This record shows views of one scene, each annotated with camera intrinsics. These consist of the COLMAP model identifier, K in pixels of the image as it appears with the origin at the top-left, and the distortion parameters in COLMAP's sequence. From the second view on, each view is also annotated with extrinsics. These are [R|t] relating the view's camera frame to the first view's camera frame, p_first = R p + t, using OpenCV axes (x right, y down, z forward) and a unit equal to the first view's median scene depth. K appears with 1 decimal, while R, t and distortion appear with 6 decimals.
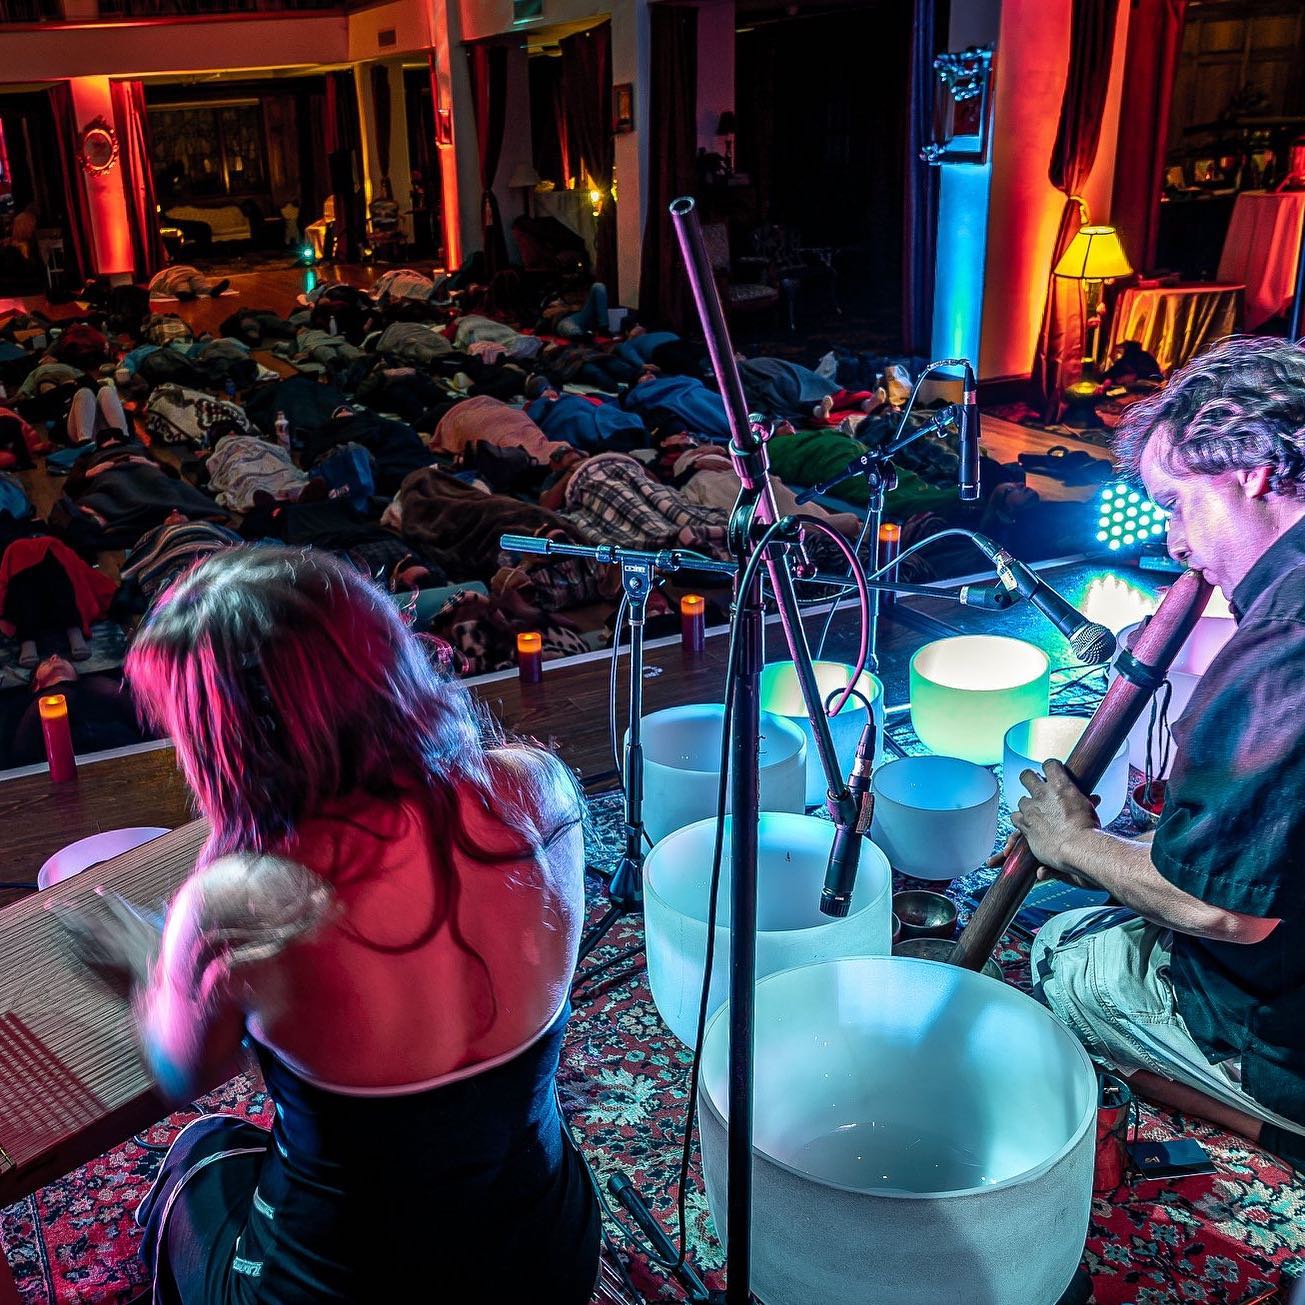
lens RADIAL K [[1414.3, 0, 652.5], [0, 1414.3, 652.5], [0, 0, 1]] dist [-0.007708, 0.016561]
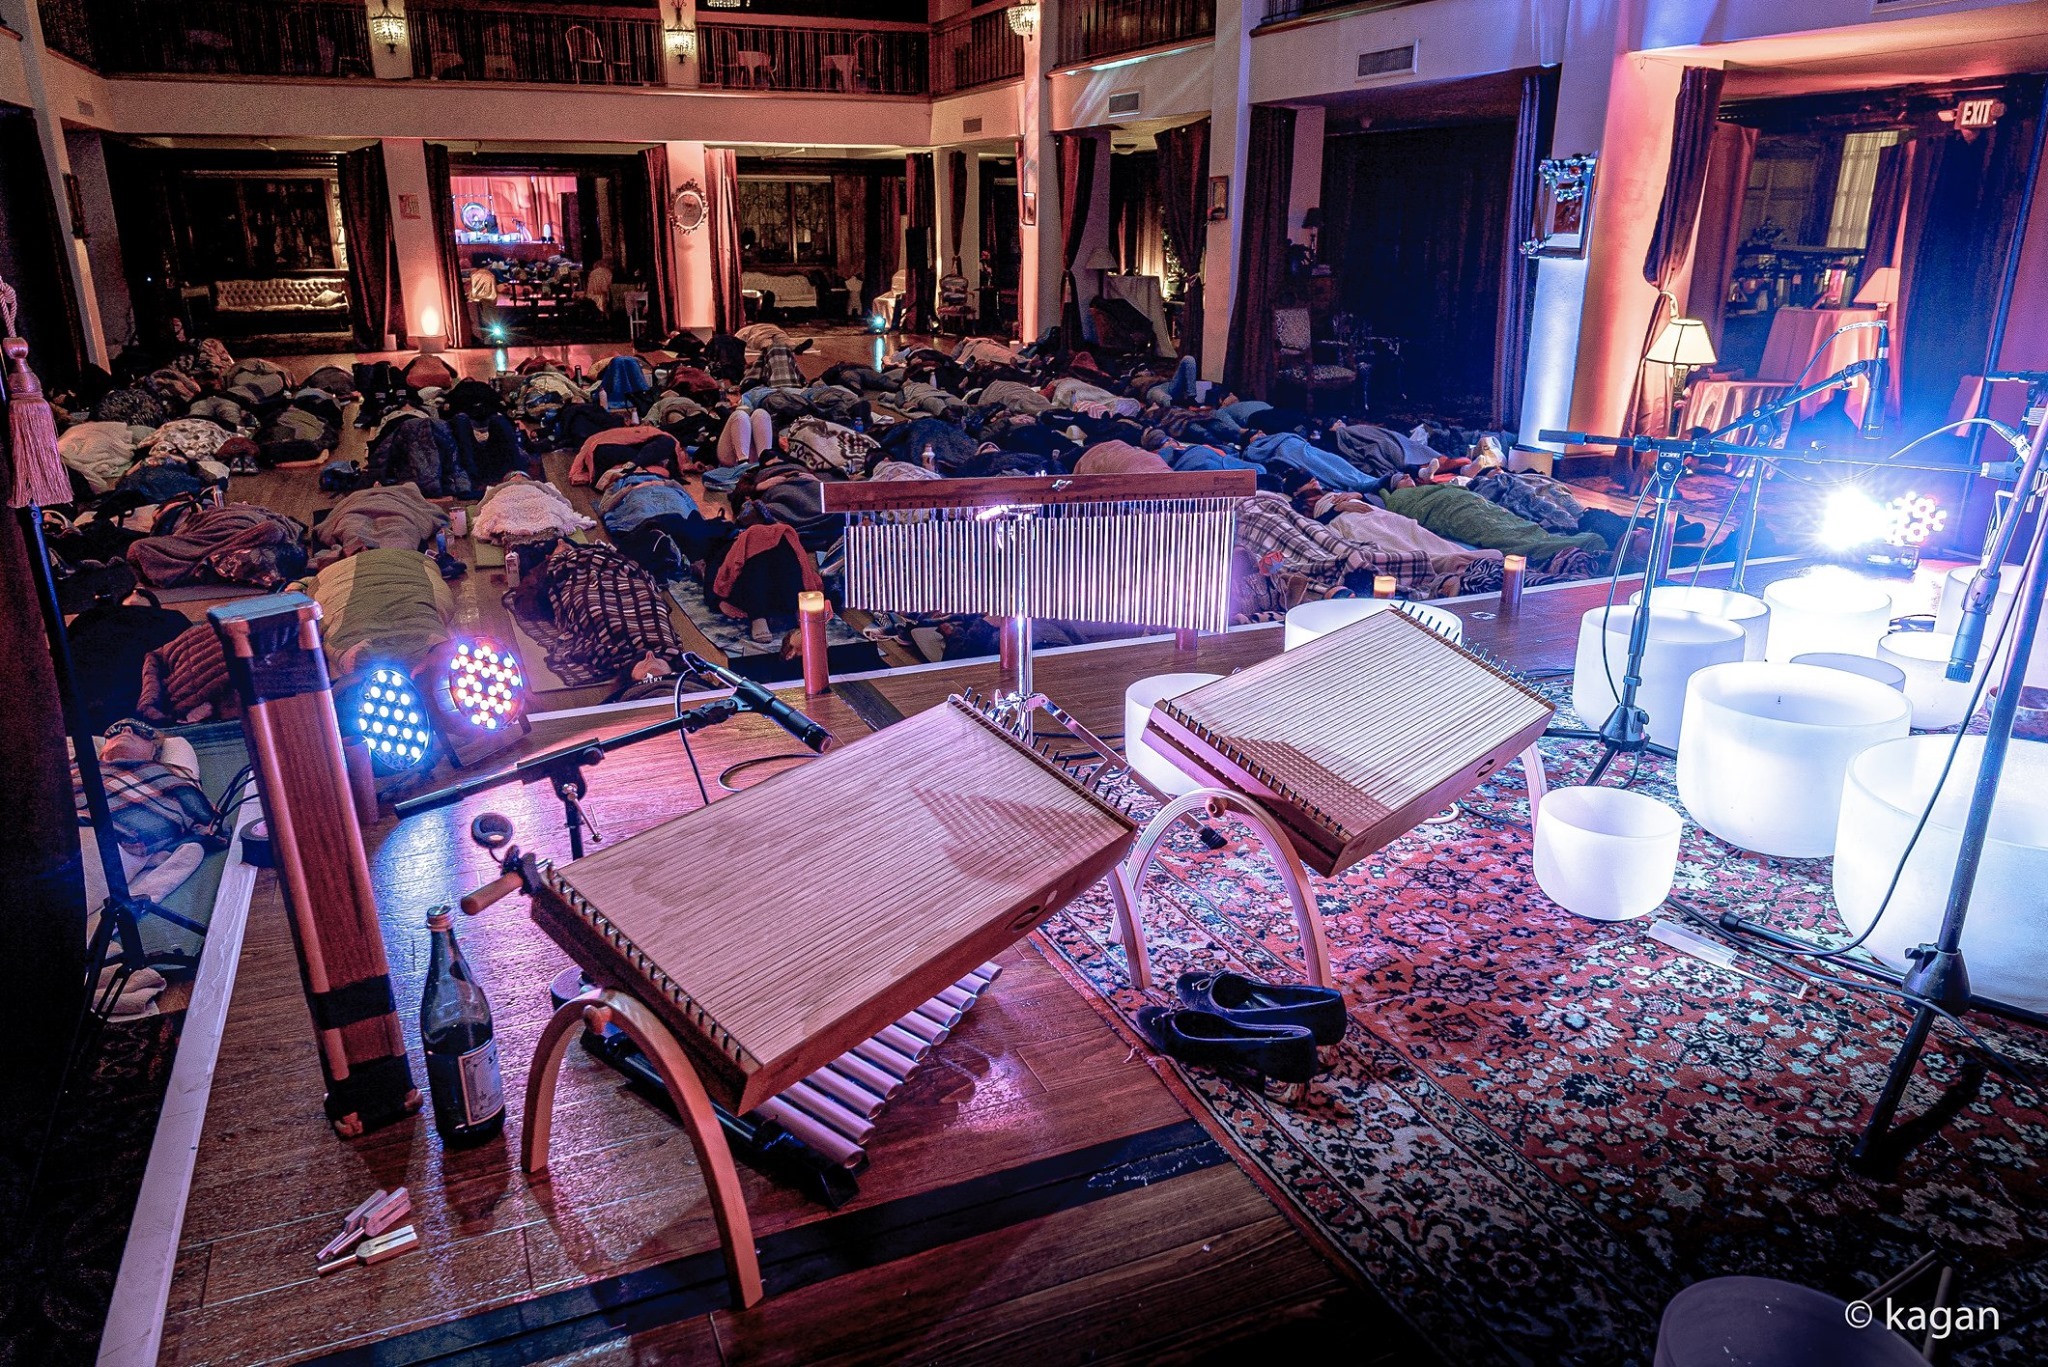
lens RADIAL K [[1428.3, 0, 1027.1], [0, 1428.3, 746.6], [0, 0, 1]] dist [-0.005266, -0.000285]
pose [[0.997126, 0.045817, 0.060337, -0.213332], [-0.042858, 0.997857, -0.049448, 0.093916], [-0.062474, 0.046720, 0.996953, -0.059320]]
